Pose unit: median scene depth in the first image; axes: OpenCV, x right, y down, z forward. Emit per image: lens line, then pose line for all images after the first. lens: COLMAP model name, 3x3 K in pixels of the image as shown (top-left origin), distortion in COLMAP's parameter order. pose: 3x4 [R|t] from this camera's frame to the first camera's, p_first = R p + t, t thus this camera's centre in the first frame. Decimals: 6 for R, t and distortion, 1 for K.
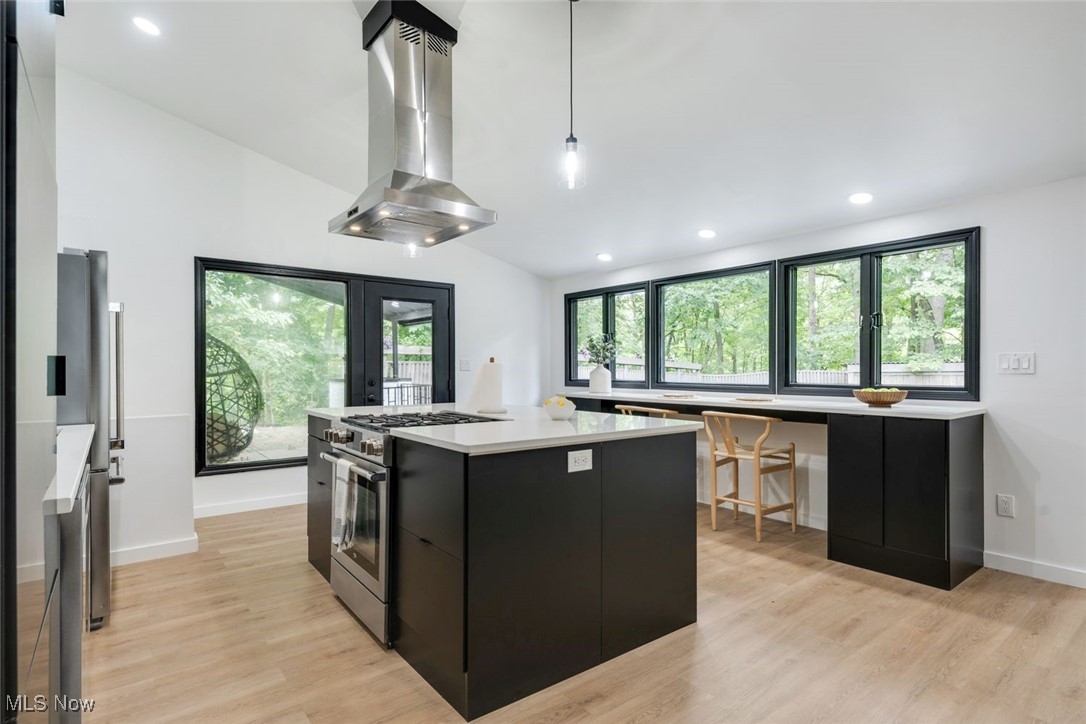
lens RADIAL K [[549.9, 0, 539.7], [0, 549.9, 366.5], [0, 0, 1]] dist [0.012053, -0.002940]
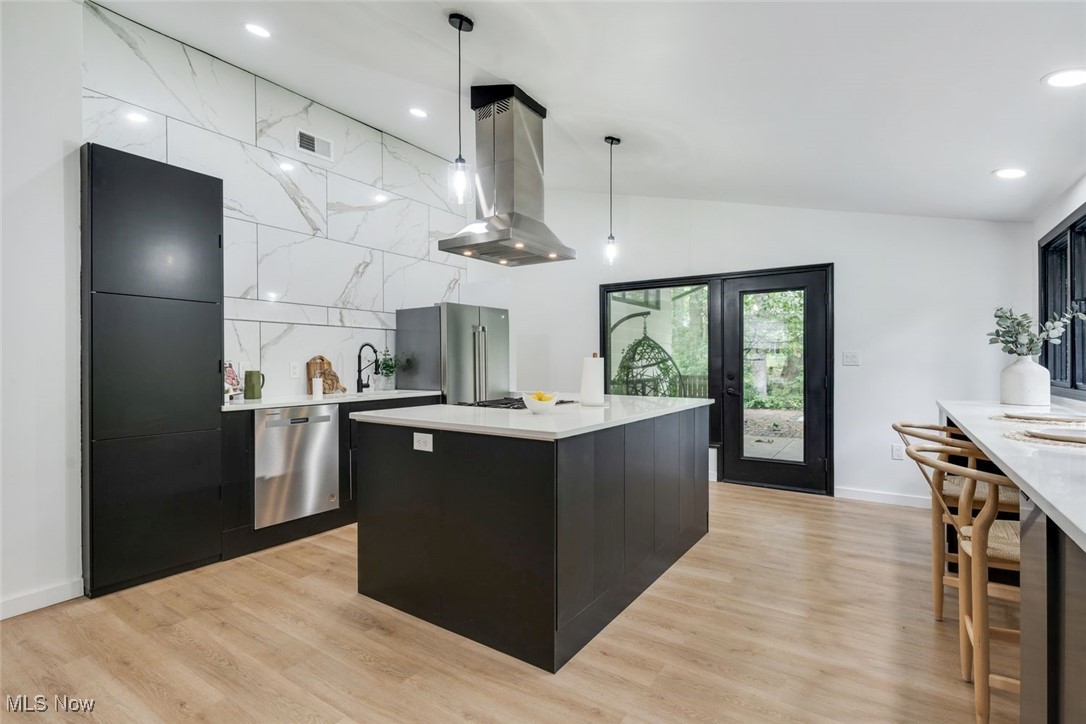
lens RADIAL K [[513.5, 0, 547.9], [0, 513.5, 364.2], [0, 0, 1]] dist [0.003168, 0.000161]
pose [[0.322105, 0.005233, -0.946690, 0.755591], [0.003436, 0.999972, 0.006696, -0.001505], [0.946698, -0.005410, 0.322078, 0.564596]]
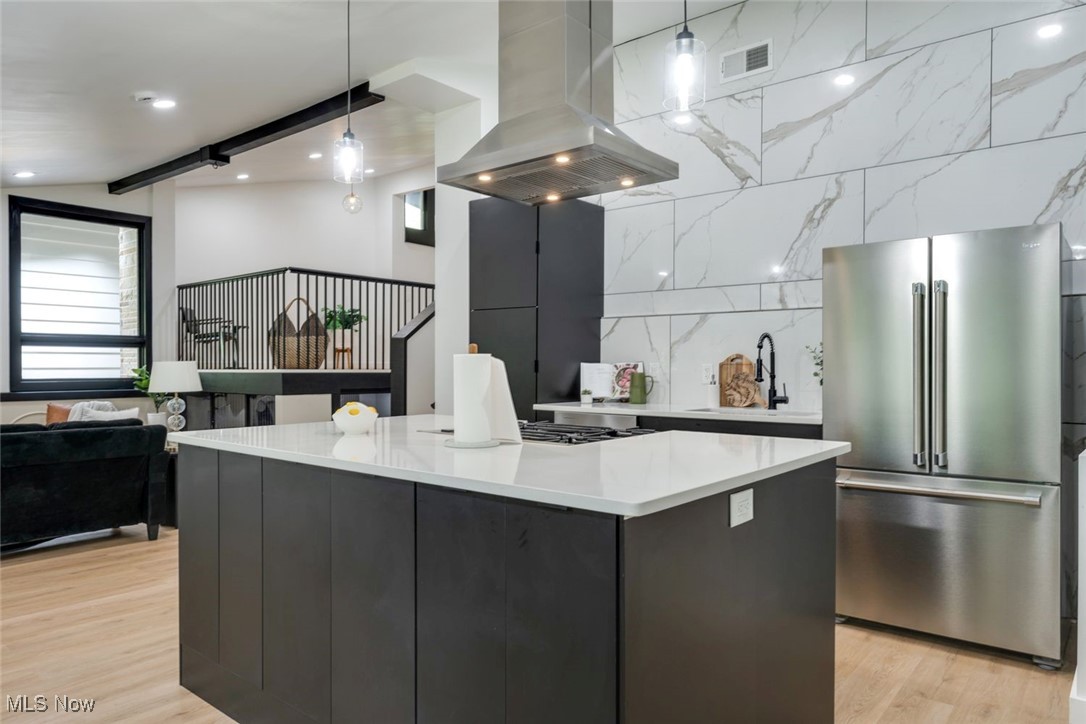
lens RADIAL K [[722.2, 0, 557.5], [0, 722.2, 373.8], [0, 0, 1]] dist [0.004014, -0.002801]
pose [[-0.974983, 0.003798, -0.222249, -0.011686], [0.001219, 0.999930, 0.011739, 0.003816], [0.222278, 0.011174, -0.974919, 1.605631]]
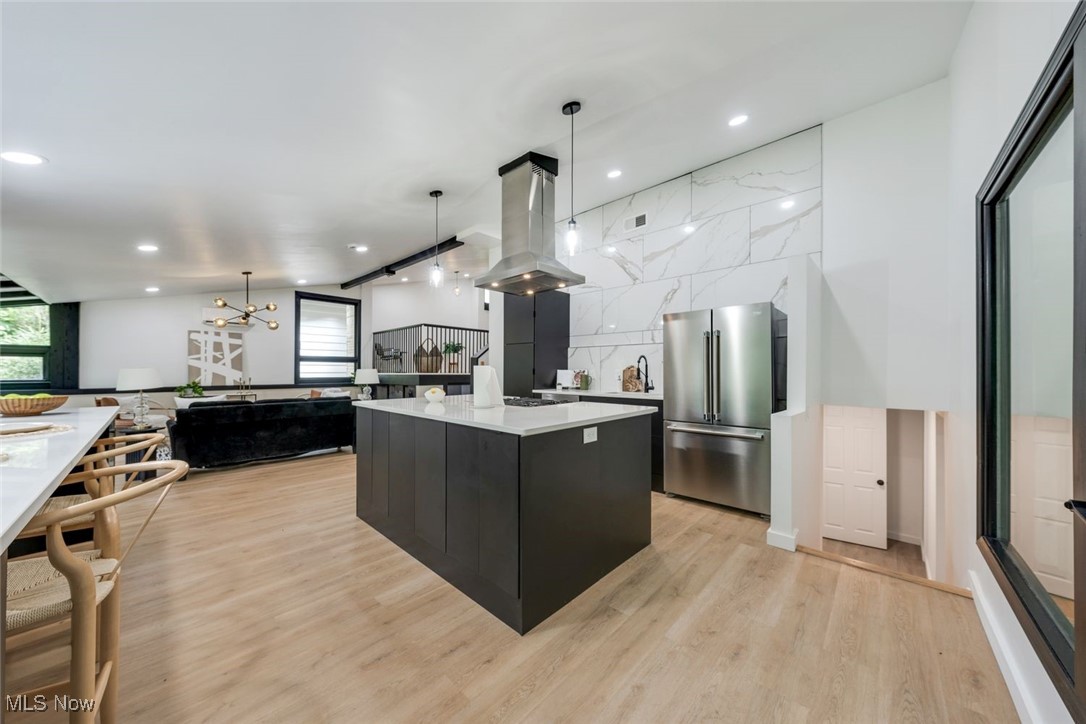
lens RADIAL K [[376.5, 0, 546.9], [0, 376.5, 368.0], [0, 0, 1]] dist [-0.001707, -0.000571]
pose [[-0.987895, -0.000277, -0.155125, -0.095505], [0.001061, 0.999963, -0.008542, 0.004242], [0.155121, -0.008604, -0.987858, 1.715854]]
